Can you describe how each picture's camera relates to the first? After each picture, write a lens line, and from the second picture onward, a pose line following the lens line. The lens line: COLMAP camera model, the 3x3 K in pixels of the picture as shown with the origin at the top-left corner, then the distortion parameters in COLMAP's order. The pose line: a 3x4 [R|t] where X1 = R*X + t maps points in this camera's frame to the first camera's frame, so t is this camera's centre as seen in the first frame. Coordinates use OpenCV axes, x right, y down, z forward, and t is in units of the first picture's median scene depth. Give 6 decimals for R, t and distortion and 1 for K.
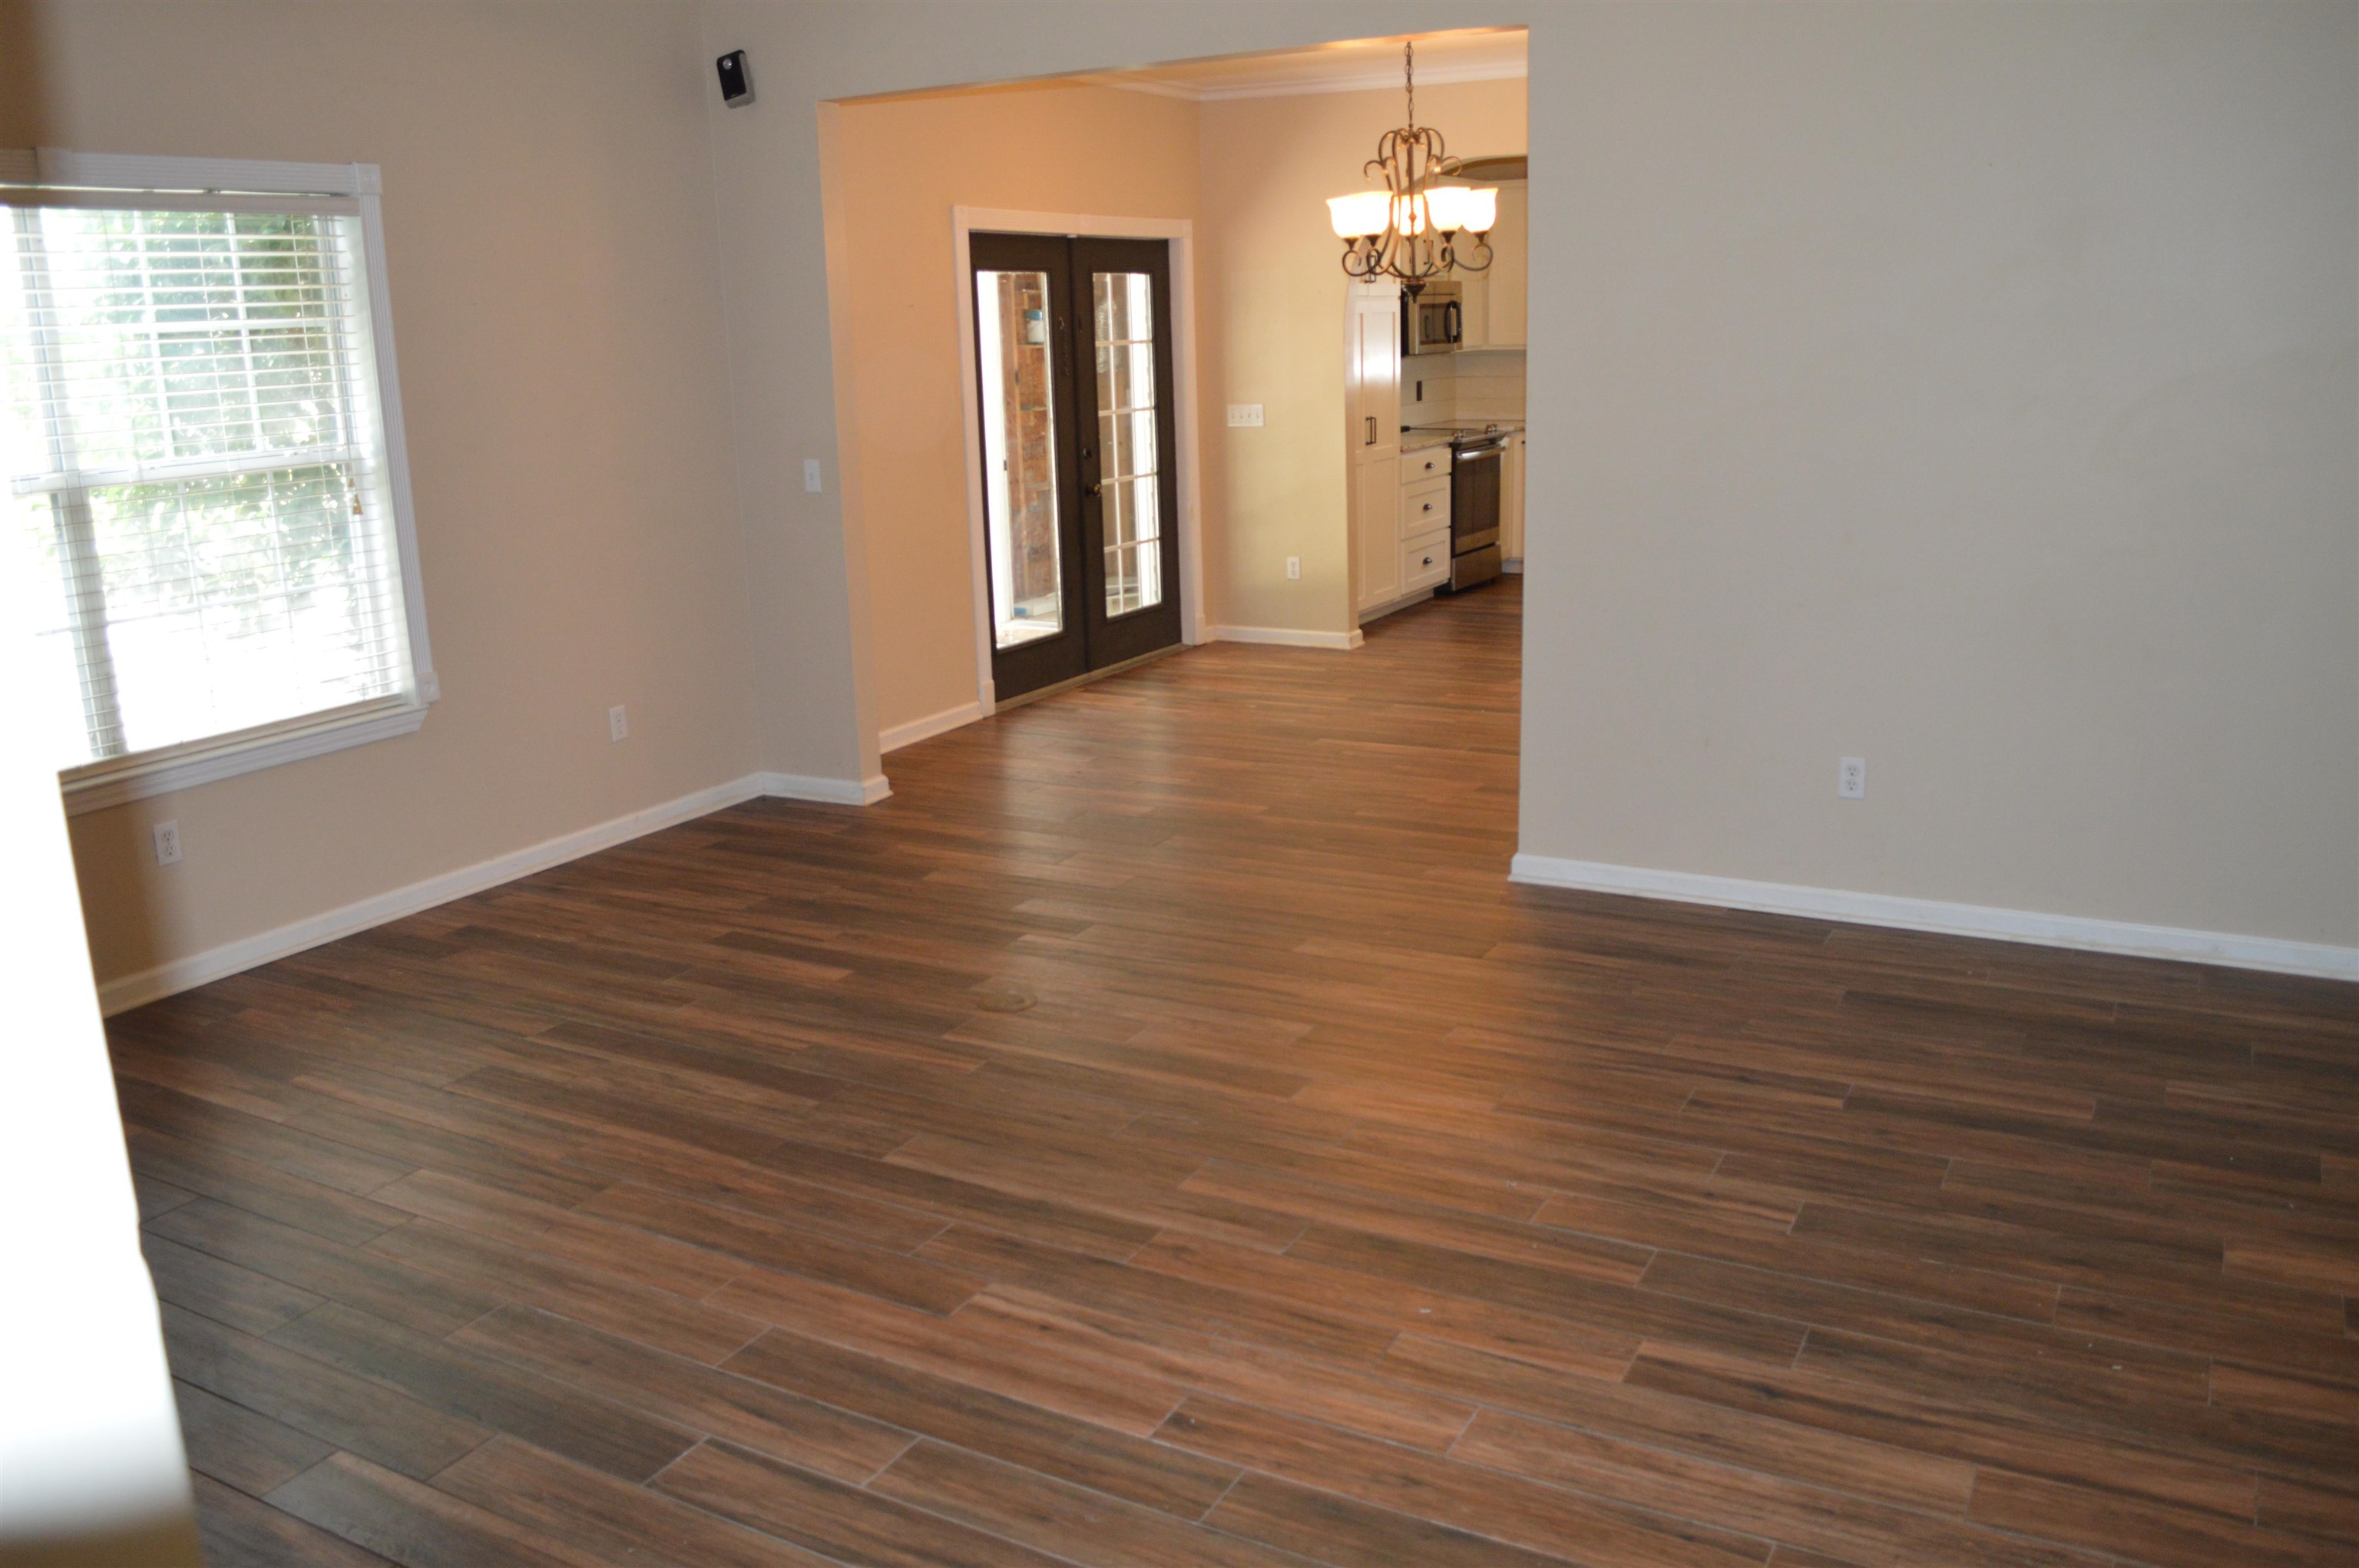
lens RADIAL K [[1881.3, 0, 1178.8], [0, 1881.3, 783.2], [0, 0, 1]] dist [-0.078106, 0.008843]
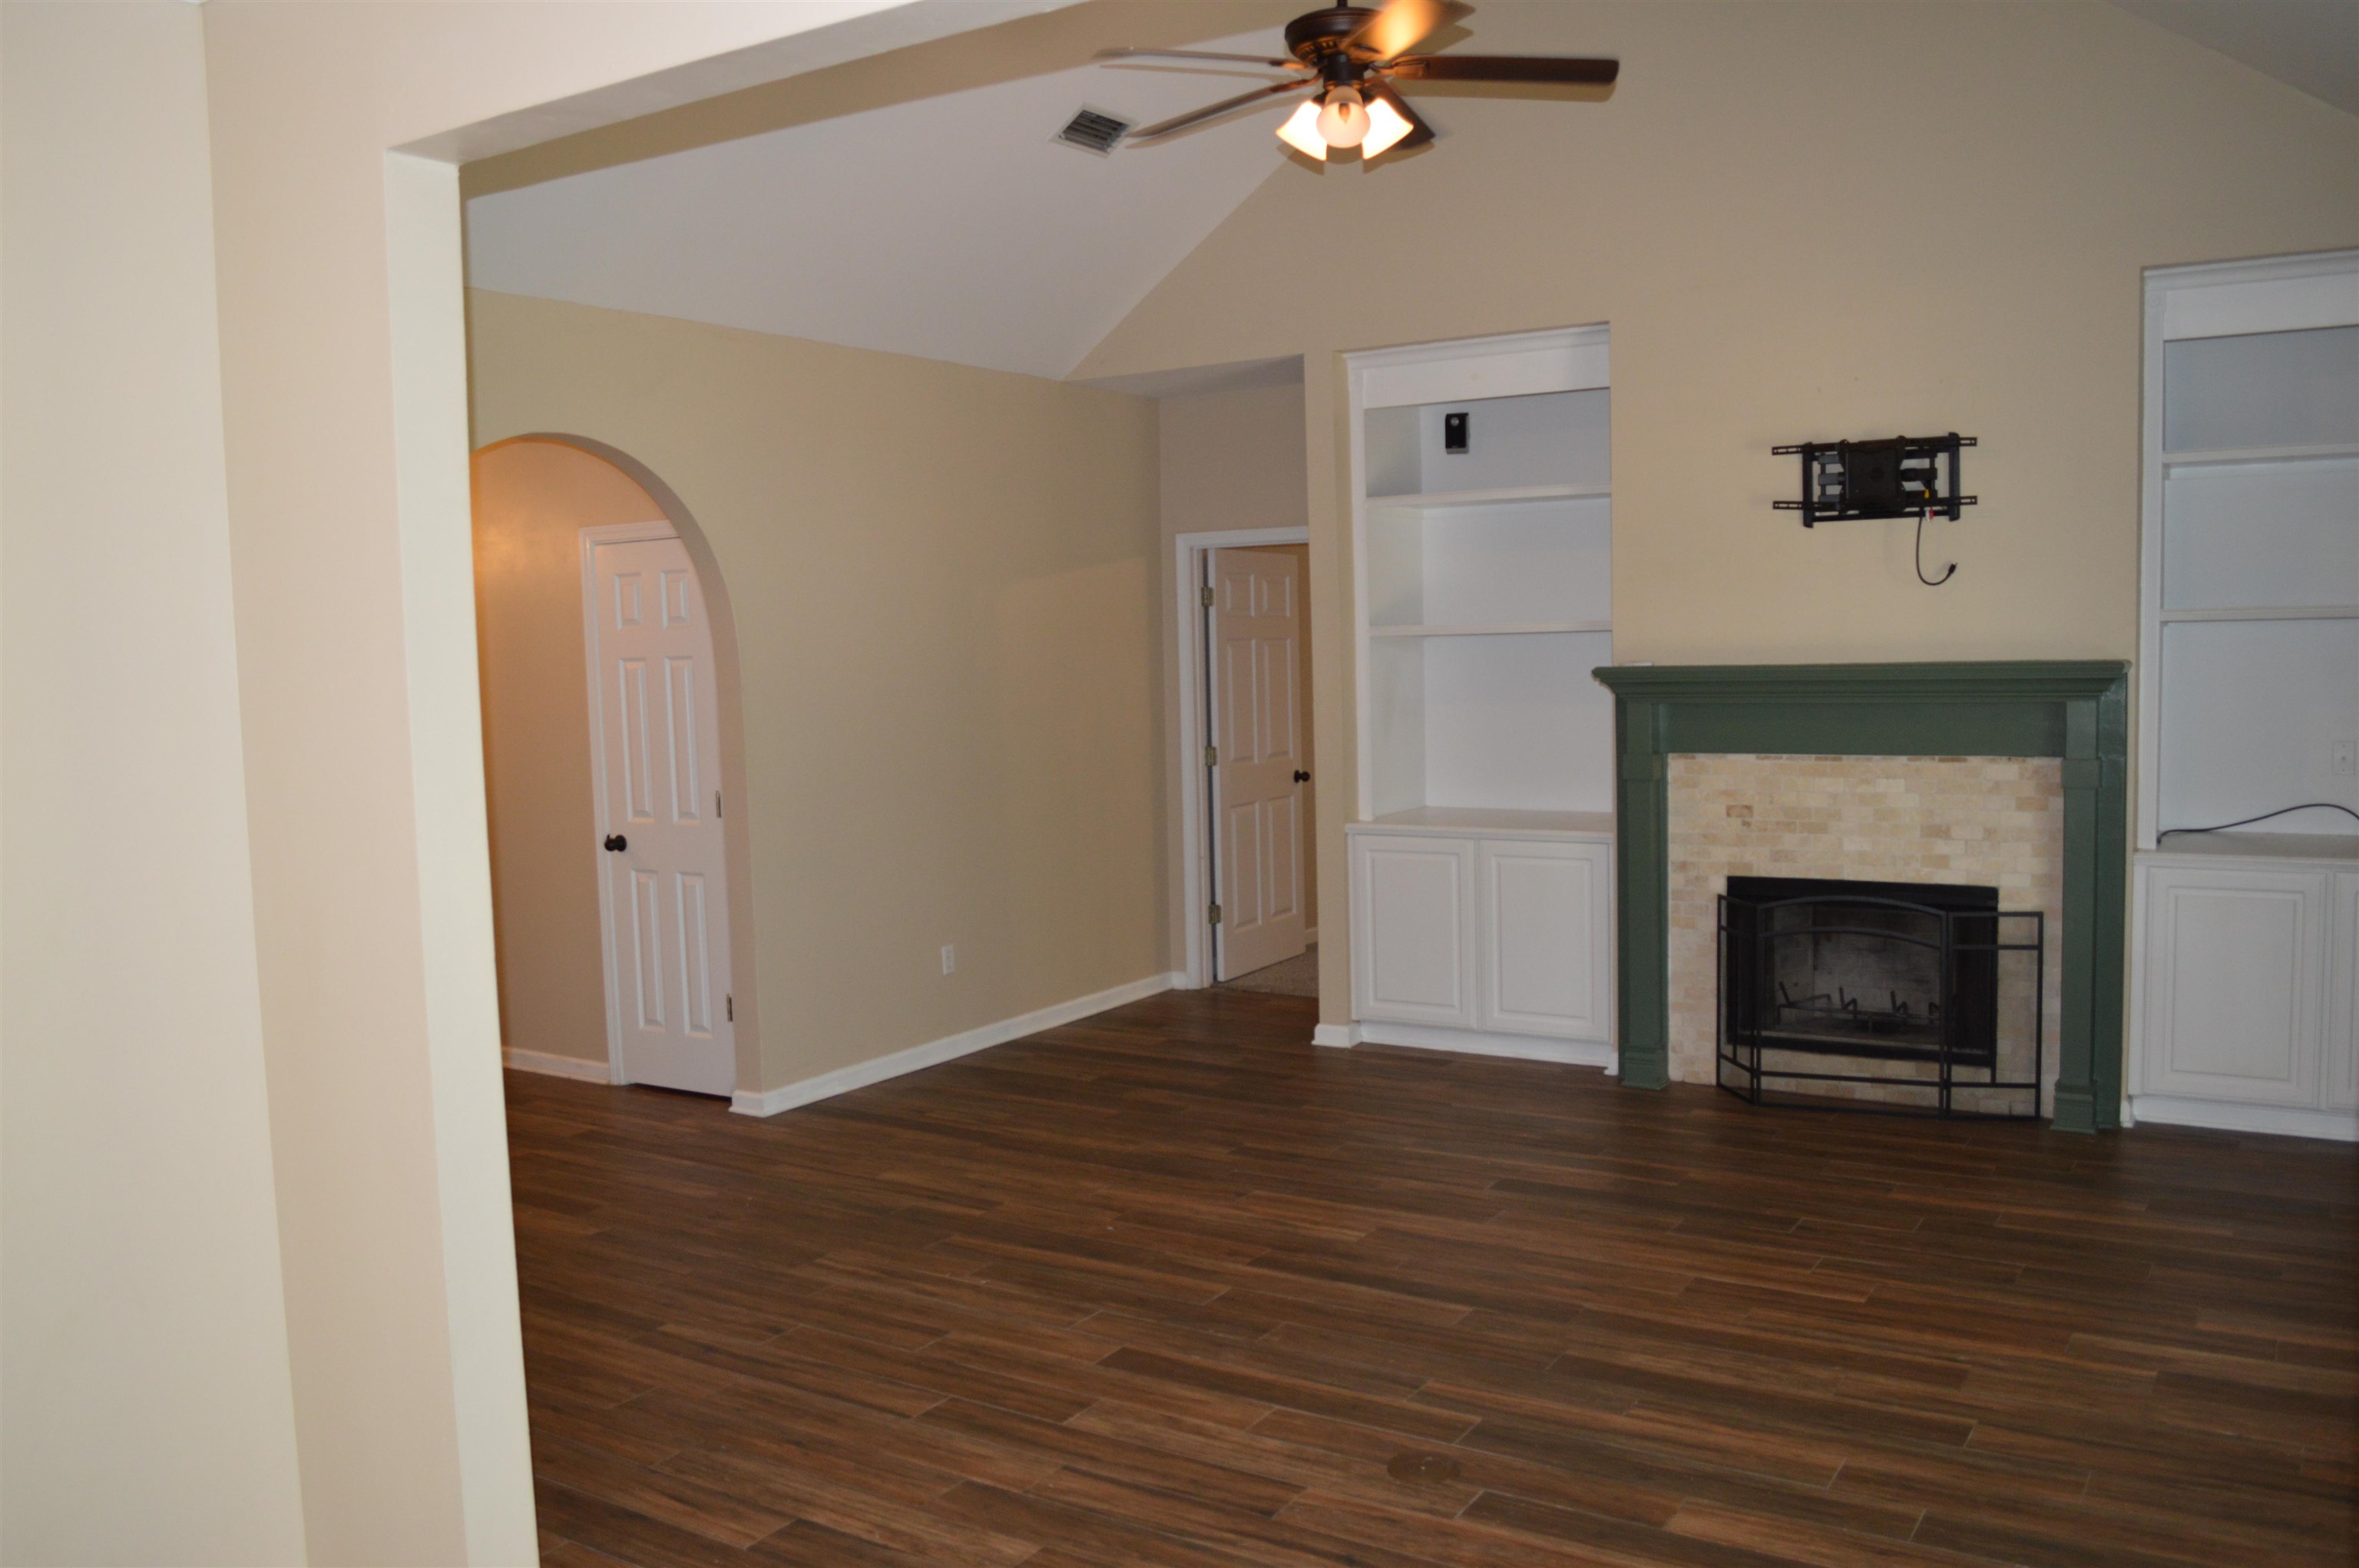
lens RADIAL K [[1881.3, 0, 1178.6], [0, 1881.3, 783.5], [0, 0, 1]] dist [-0.078106, 0.008843]
pose [[-0.996390, 0.051589, 0.067423, -0.069073], [0.070384, 0.946055, 0.316269, -0.528572], [-0.047470, 0.319873, -0.946271, 2.094634]]
